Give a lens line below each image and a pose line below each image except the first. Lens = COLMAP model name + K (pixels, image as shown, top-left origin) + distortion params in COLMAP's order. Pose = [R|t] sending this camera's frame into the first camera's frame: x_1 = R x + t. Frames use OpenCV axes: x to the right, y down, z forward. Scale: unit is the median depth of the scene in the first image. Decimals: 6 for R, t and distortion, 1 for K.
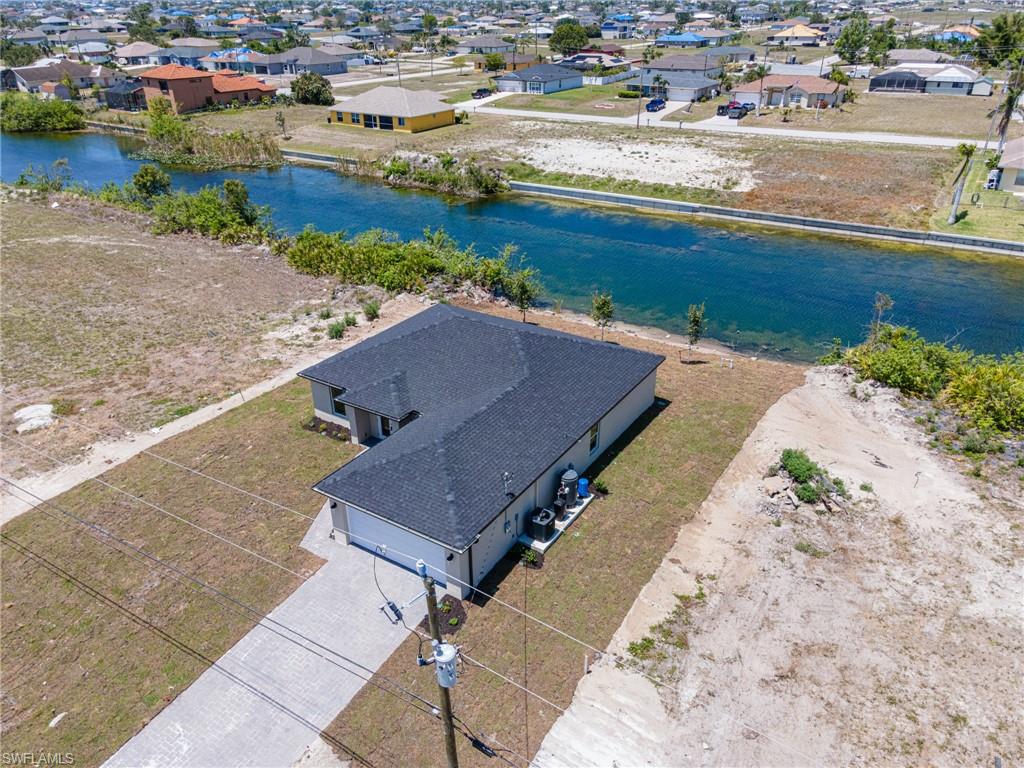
lens RADIAL K [[747.7, 0, 510.2], [0, 747.7, 388.9], [0, 0, 1]] dist [0.042793, 0.011689]
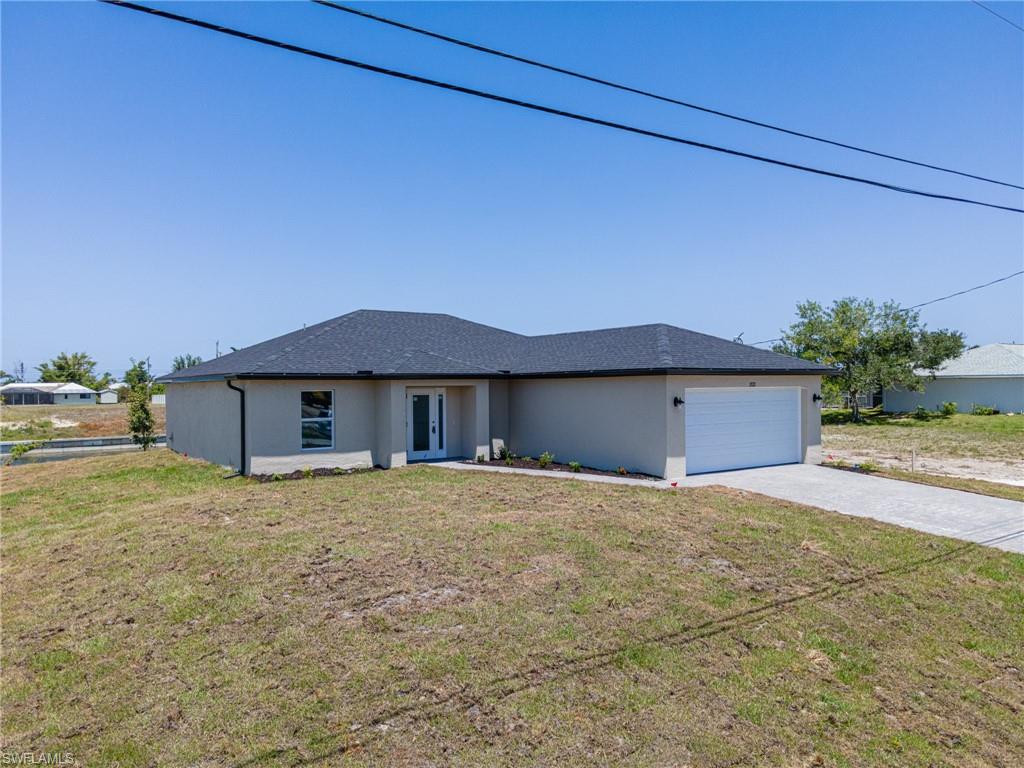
lens RADIAL K [[747.7, 0, 511.7], [0, 747.7, 382.7], [0, 0, 1]] dist [0.042793, 0.011689]
pose [[0.377558, 0.006153, 0.925965, -0.349344], [0.435969, 0.881031, -0.183619, 0.075168], [-0.816934, 0.473019, 0.329958, 0.360526]]
